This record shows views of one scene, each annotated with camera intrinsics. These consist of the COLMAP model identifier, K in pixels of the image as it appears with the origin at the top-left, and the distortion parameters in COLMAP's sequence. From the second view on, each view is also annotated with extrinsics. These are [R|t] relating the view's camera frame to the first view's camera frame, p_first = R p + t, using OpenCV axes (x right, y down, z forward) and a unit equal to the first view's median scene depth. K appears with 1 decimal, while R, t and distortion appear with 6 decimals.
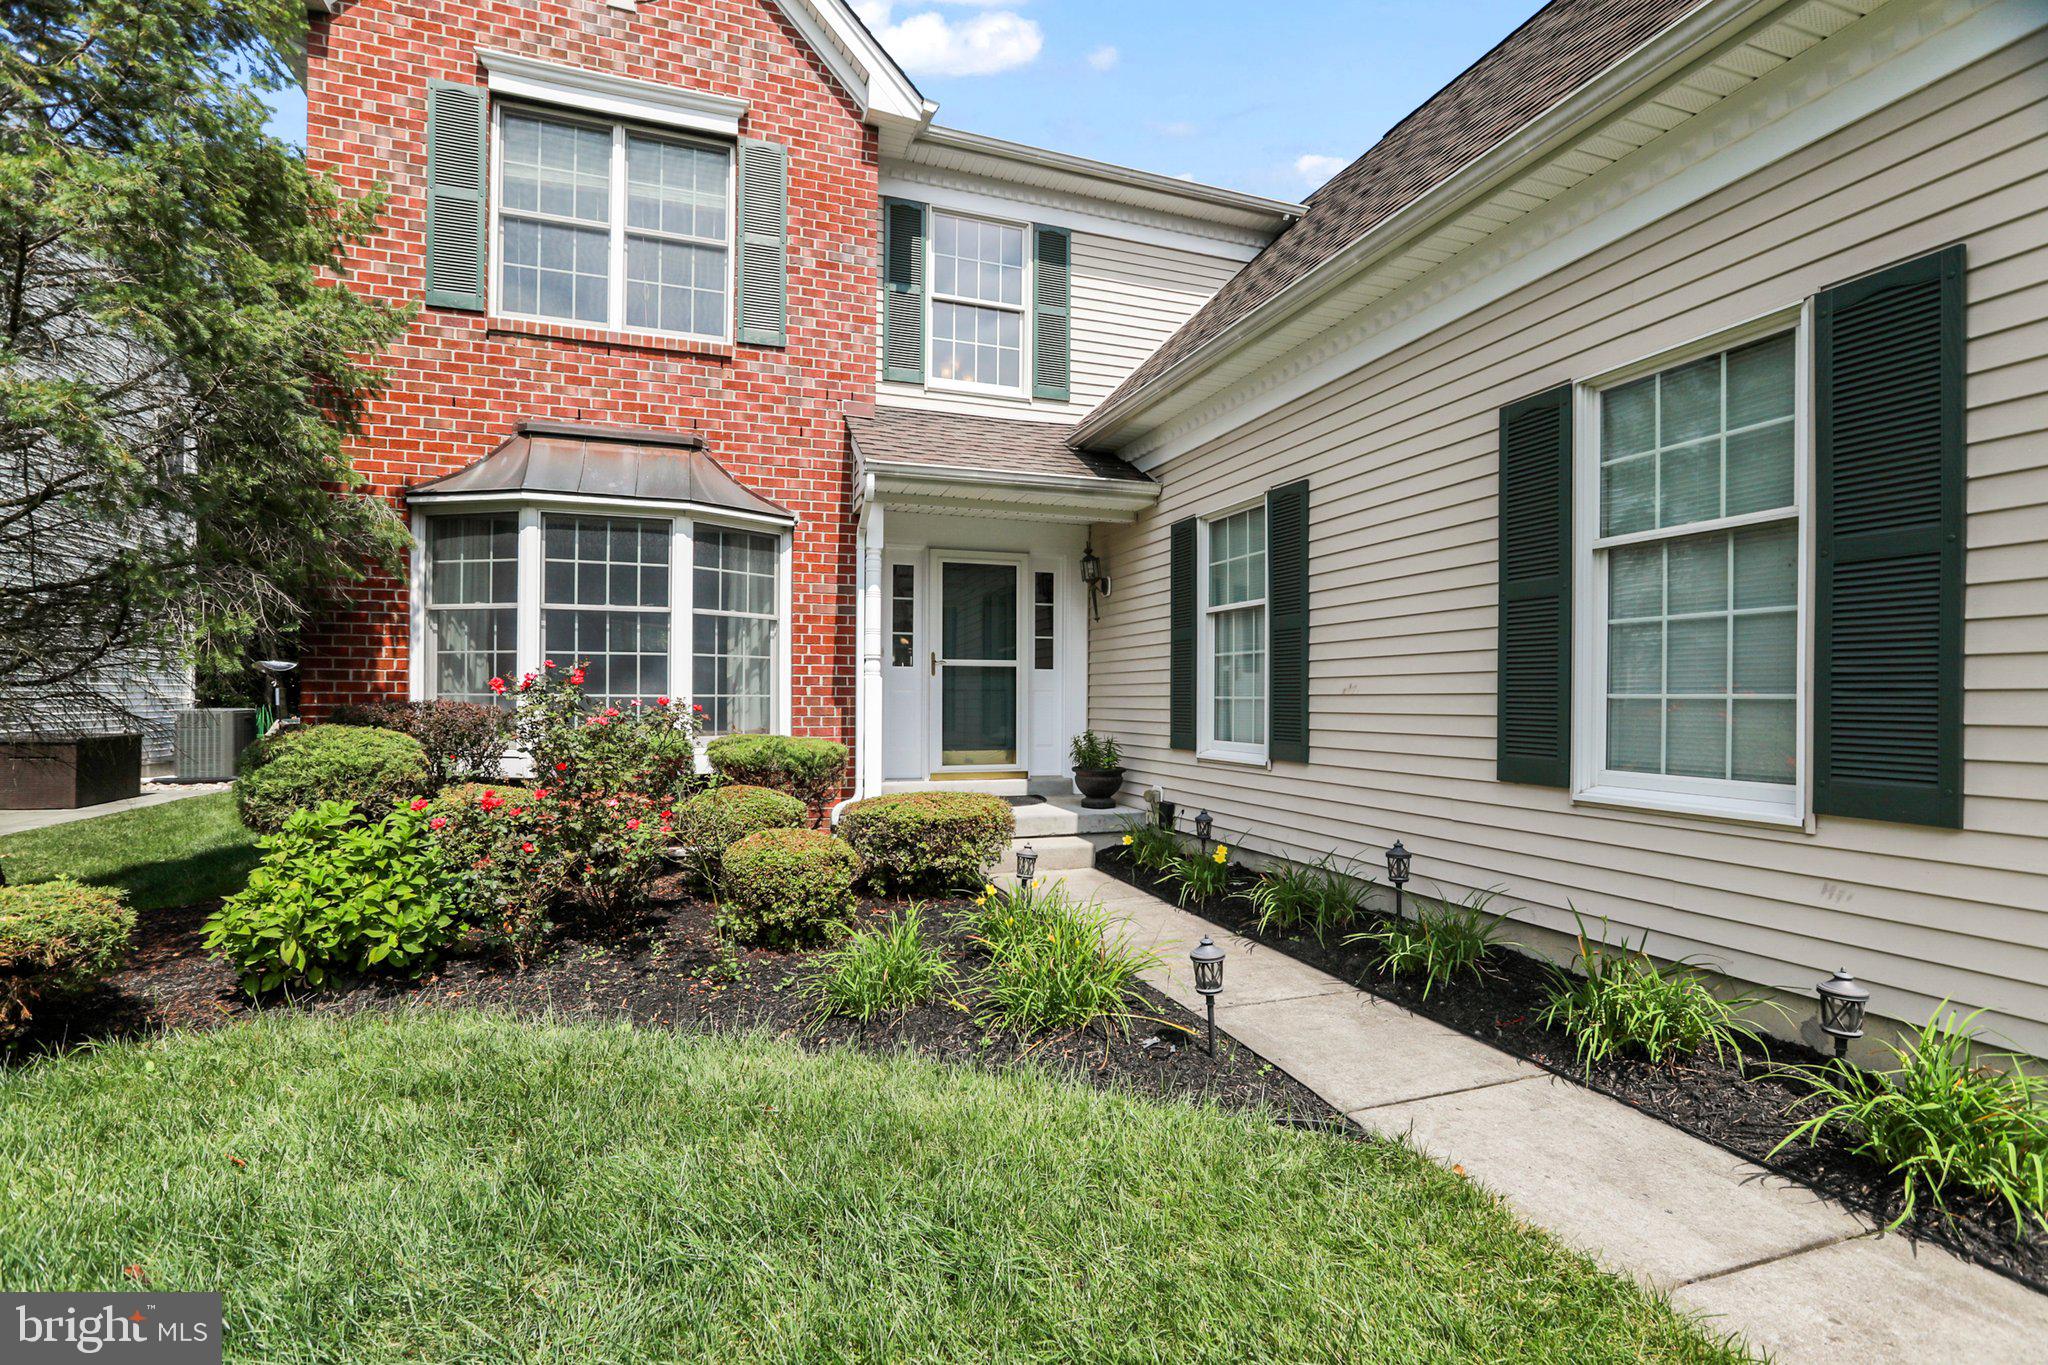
lens RADIAL K [[927.2, 0, 1024.0], [0, 927.2, 682.5], [0, 0, 1]] dist [-0.035332, 0.013960]
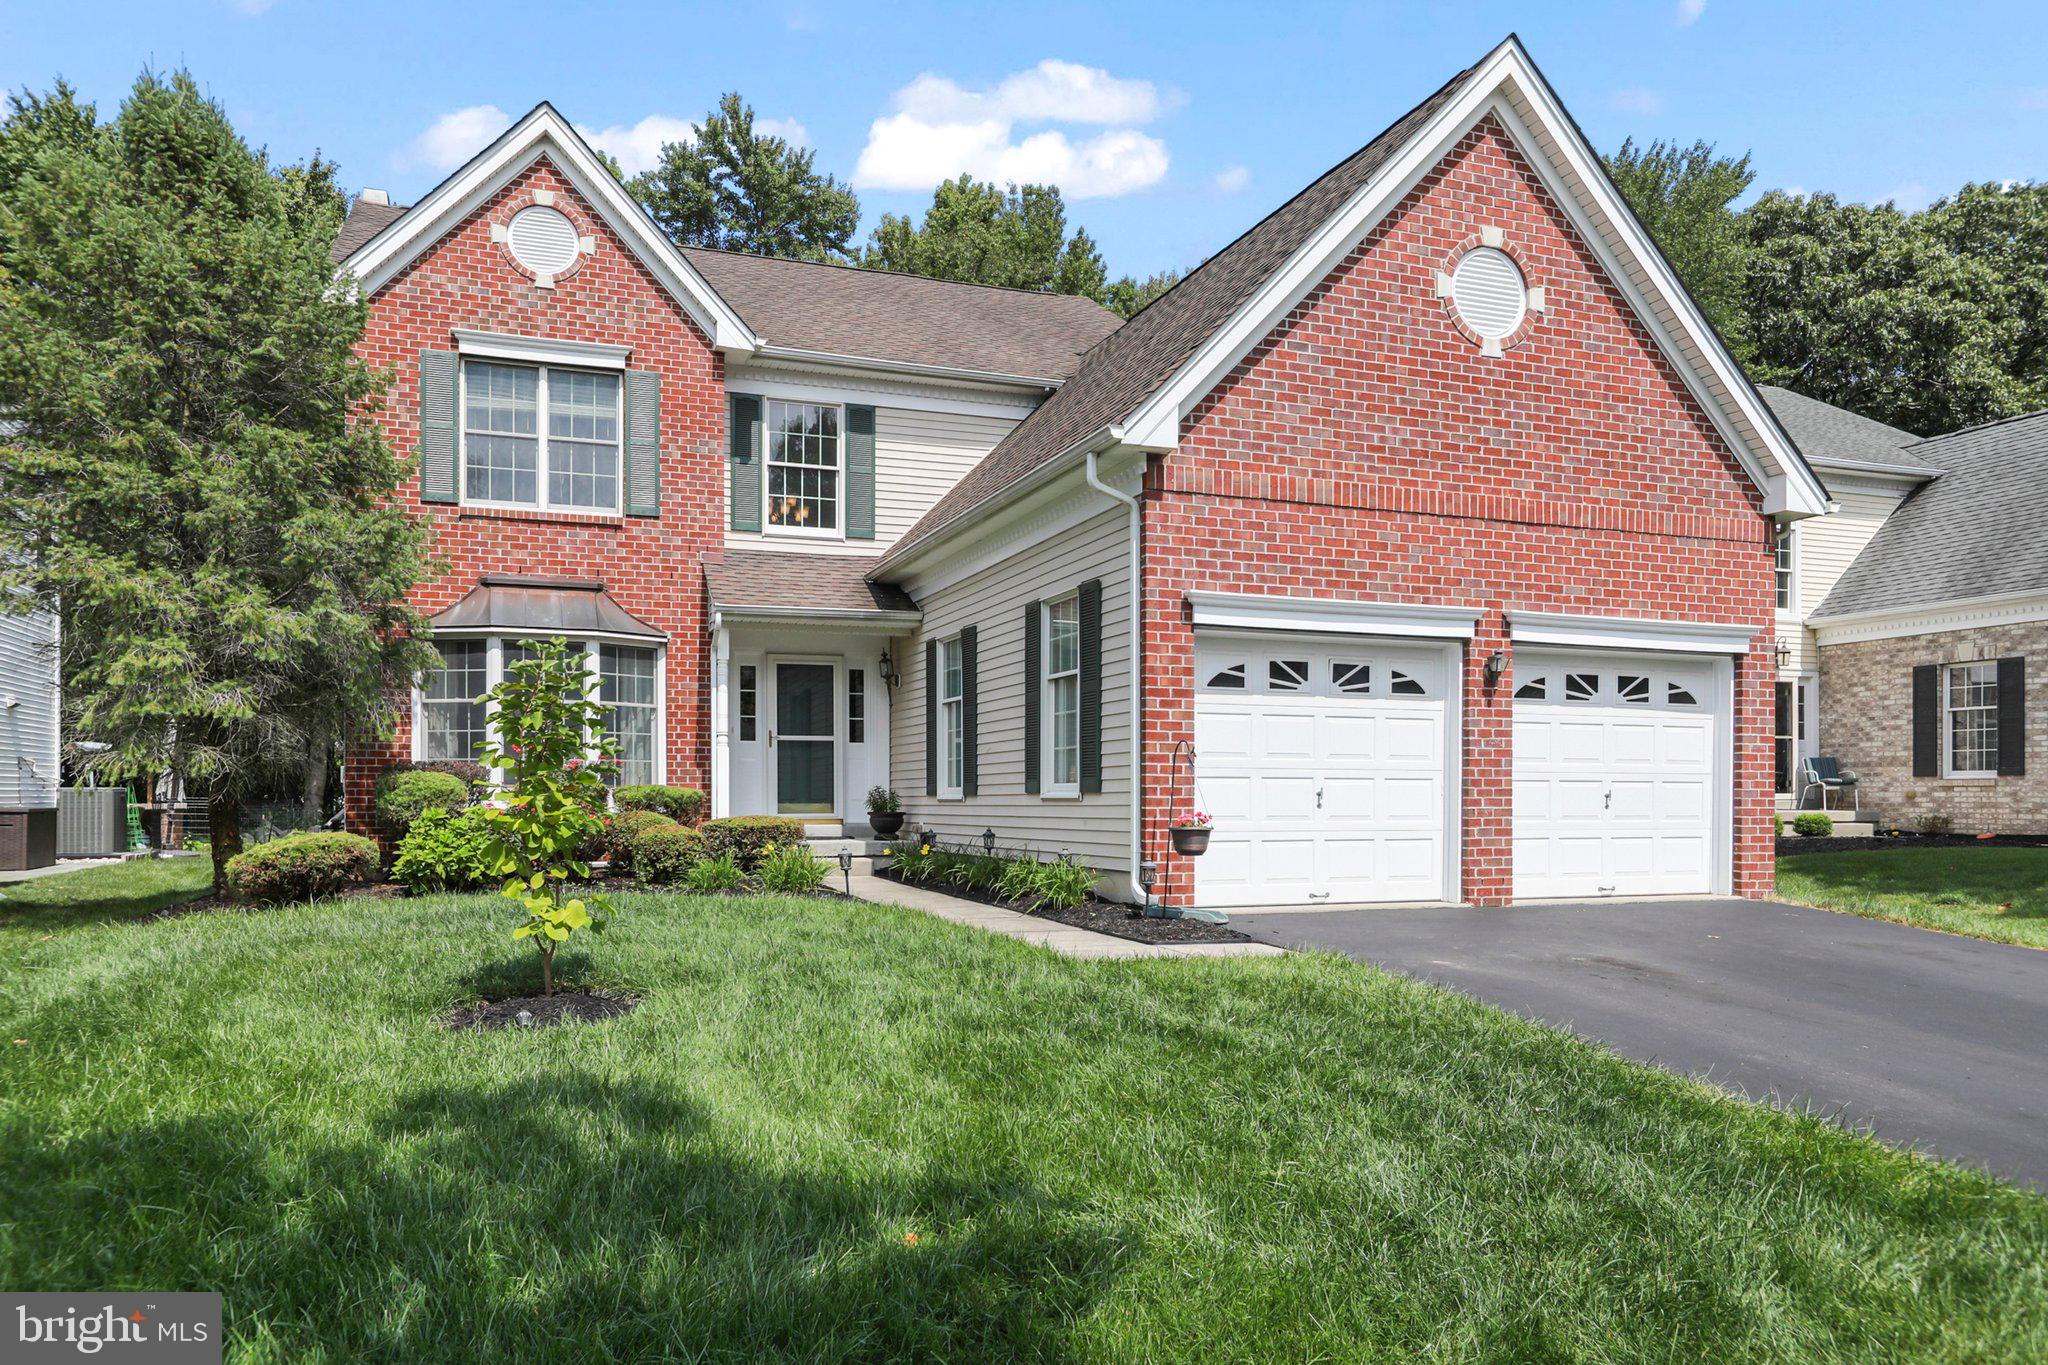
lens RADIAL K [[1481.0, 0, 1021.5], [0, 1481.0, 791.1], [0, 0, 1]] dist [-0.005373, -0.004658]
pose [[0.999968, -0.004974, 0.006305, 0.288520], [0.004931, 0.999964, 0.006849, 0.048873], [-0.006339, -0.006818, 0.999957, -1.317153]]
